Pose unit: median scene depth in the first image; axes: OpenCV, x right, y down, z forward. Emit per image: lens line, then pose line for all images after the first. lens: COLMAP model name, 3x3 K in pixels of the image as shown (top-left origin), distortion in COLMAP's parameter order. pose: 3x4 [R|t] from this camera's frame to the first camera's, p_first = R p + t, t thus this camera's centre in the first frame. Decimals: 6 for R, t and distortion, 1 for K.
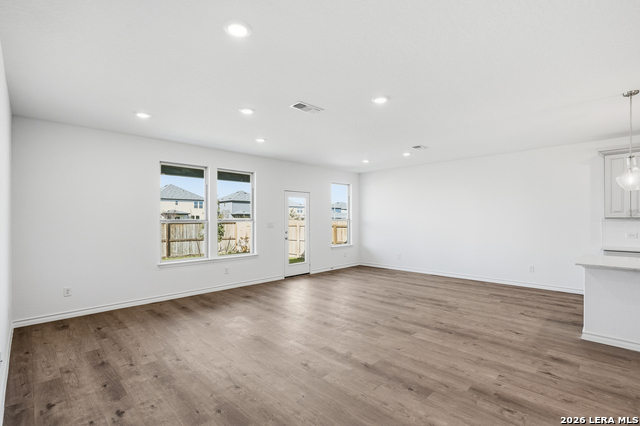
lens RADIAL K [[295.9, 0, 317.1], [0, 295.9, 220.9], [0, 0, 1]] dist [-0.009478, 0.004928]
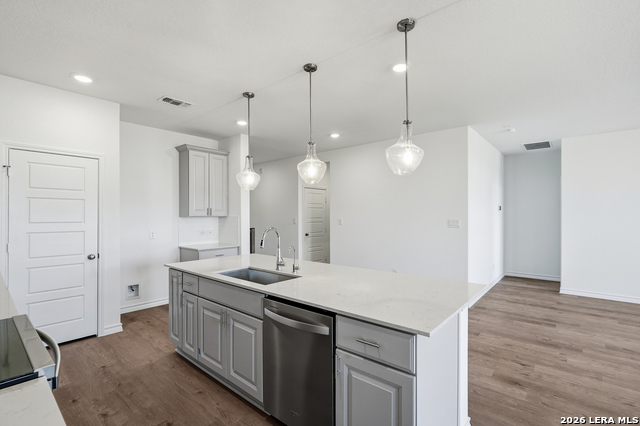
lens RADIAL K [[295.9, 0, 317.9], [0, 295.9, 213.2], [0, 0, 1]] dist [-0.009478, 0.004928]
pose [[-0.997033, 0.004435, -0.076847, 1.042427], [0.004309, 0.999989, 0.001812, -0.014629], [0.076854, 0.001476, -0.997041, 1.301732]]
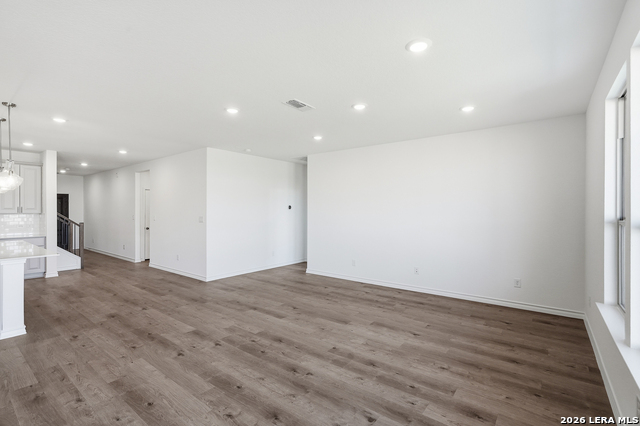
lens RADIAL K [[295.9, 0, 312.3], [0, 295.9, 209.7], [0, 0, 1]] dist [-0.009478, 0.004928]
pose [[-0.993064, 0.000910, -0.117569, 0.035704], [0.000729, 0.999998, 0.001578, -0.022000], [0.117571, 0.001481, -0.993063, 1.792026]]
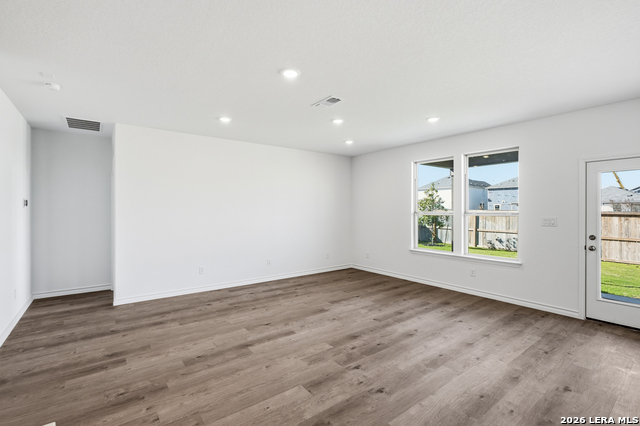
lens RADIAL K [[295.9, 0, 322.1], [0, 295.9, 211.5], [0, 0, 1]] dist [-0.009478, 0.004928]
pose [[-0.128240, 0.006888, -0.991719, 0.860370], [-0.005183, 0.999958, 0.007616, -0.017414], [0.991730, 0.006116, -0.128199, 0.987609]]
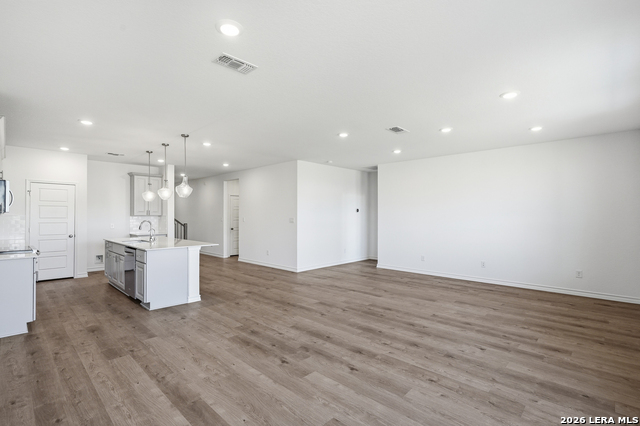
lens RADIAL K [[295.9, 0, 315.8], [0, 295.9, 216.8], [0, 0, 1]] dist [-0.009478, 0.004928]
pose [[-0.999753, 0.001453, -0.022160, 0.321716], [0.001237, 0.999951, 0.009780, -0.011343], [0.022173, 0.009750, -0.999707, 2.049068]]
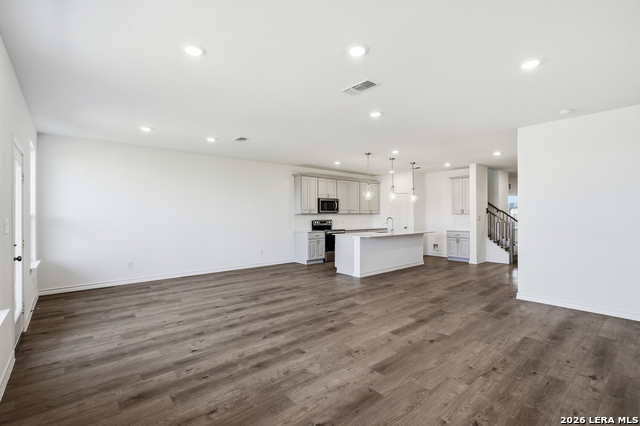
lens RADIAL K [[295.9, 0, 326.5], [0, 295.9, 214.5], [0, 0, 1]] dist [-0.009478, 0.004928]
pose [[0.050540, 0.003525, 0.998716, -0.830516], [0.006638, 0.999970, -0.003865, 0.006114], [-0.998700, 0.006825, 0.050515, 0.941096]]
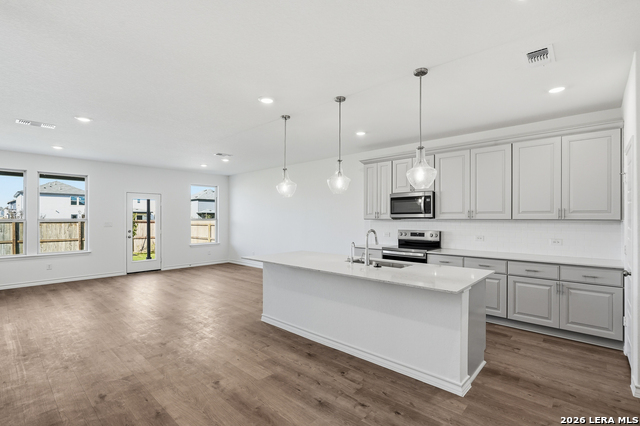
lens RADIAL K [[295.9, 0, 314.7], [0, 295.9, 217.1], [0, 0, 1]] dist [-0.009478, 0.004928]
pose [[0.999193, 0.003557, 0.040018, 0.900041], [-0.003169, 0.999947, -0.009774, -0.005917], [-0.040050, 0.009639, 0.999151, -0.171407]]
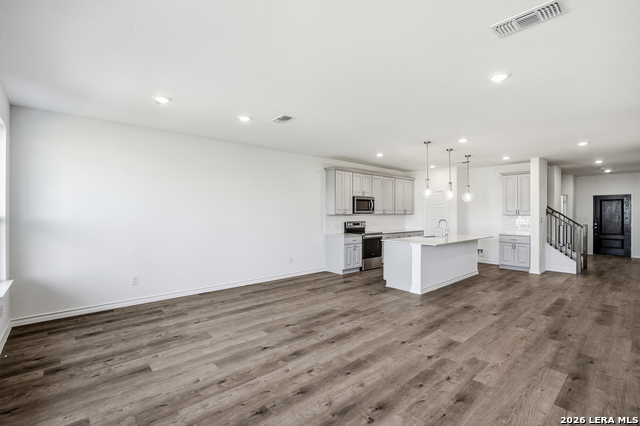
lens RADIAL K [[295.9, 0, 326.7], [0, 295.9, 213.7], [0, 0, 1]] dist [-0.009478, 0.004928]
pose [[0.032317, 0.000072, 0.999478, -0.533980], [0.001328, 0.999999, -0.000115, -0.012332], [-0.999477, 0.001331, 0.032317, 1.210042]]
